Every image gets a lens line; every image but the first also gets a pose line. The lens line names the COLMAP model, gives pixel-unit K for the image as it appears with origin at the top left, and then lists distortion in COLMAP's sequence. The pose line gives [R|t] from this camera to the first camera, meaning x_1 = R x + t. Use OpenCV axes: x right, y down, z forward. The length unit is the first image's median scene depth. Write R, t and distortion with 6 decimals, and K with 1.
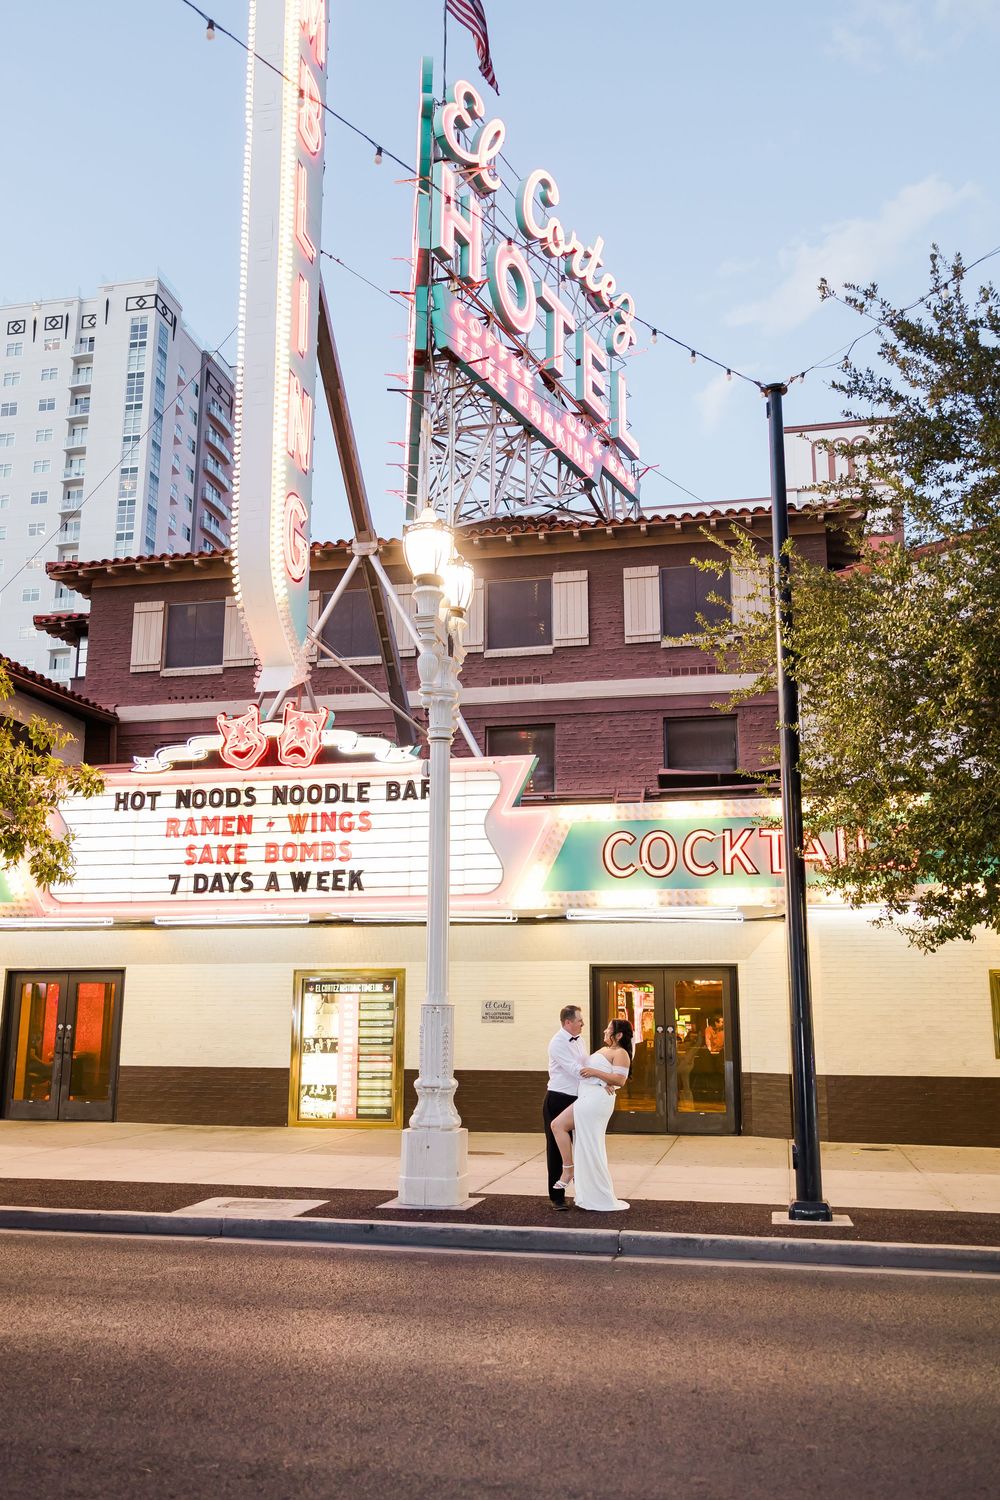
lens RADIAL K [[1233.5, 0, 530.9], [0, 1233.5, 797.9], [0, 0, 1]] dist [0.007125, 0.000166]
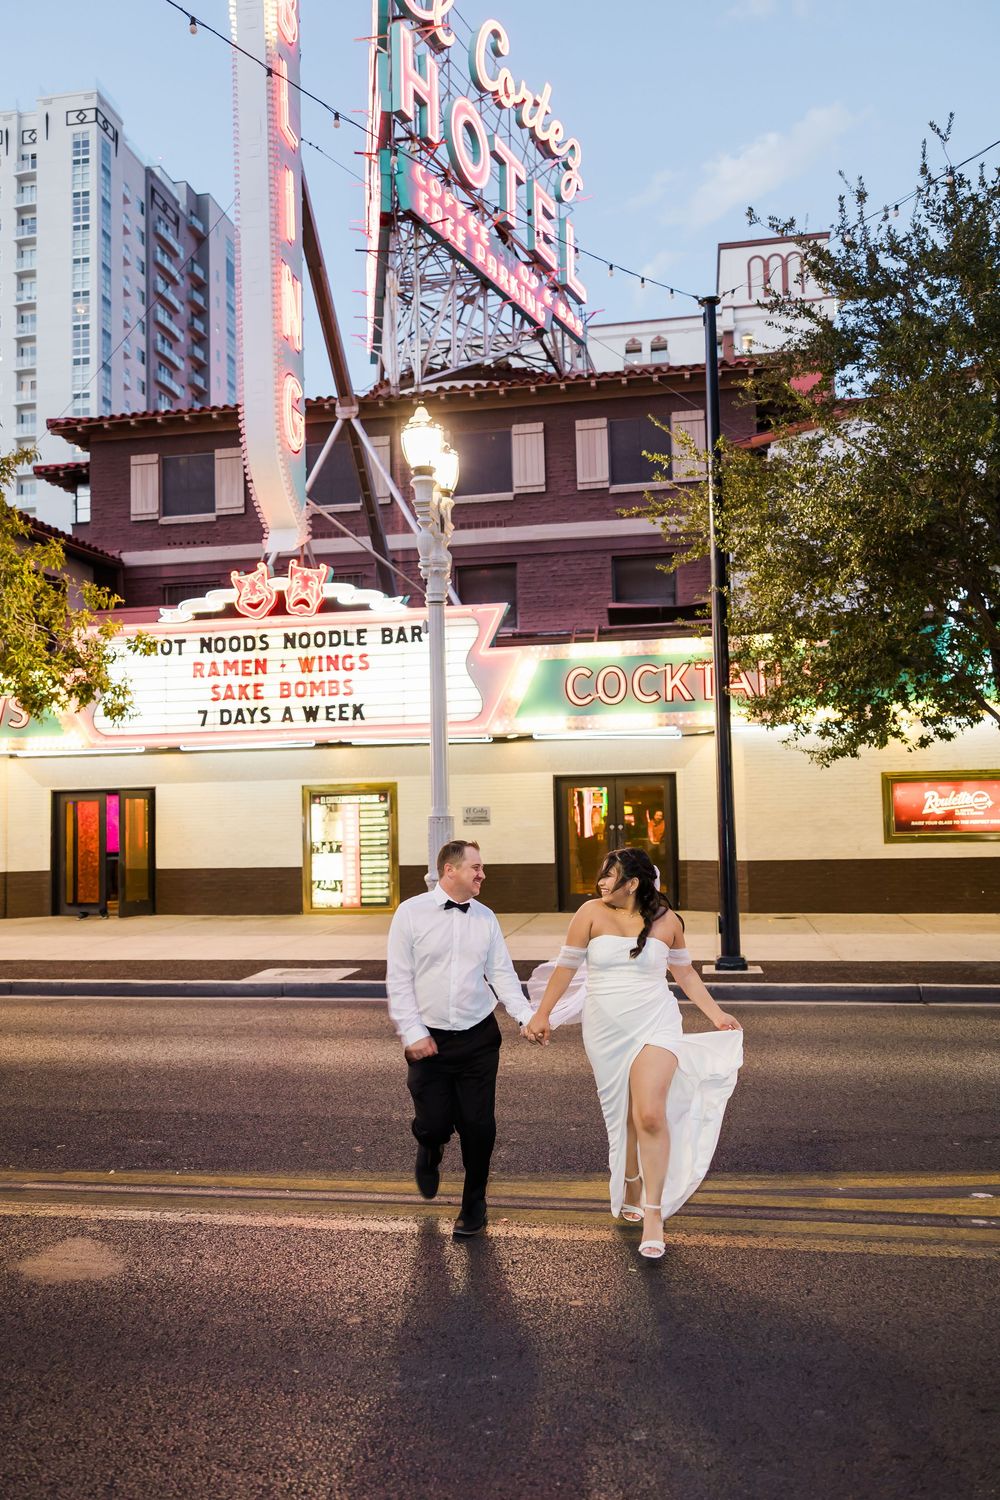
lens RADIAL K [[1233.5, 0, 530.9], [0, 1233.5, 797.9], [0, 0, 1]] dist [0.007125, 0.000166]
pose [[0.998478, -0.025091, 0.049119, -0.028481], [0.016415, 0.985363, 0.169679, -0.039922], [-0.052658, -0.168614, 0.984275, -0.152840]]
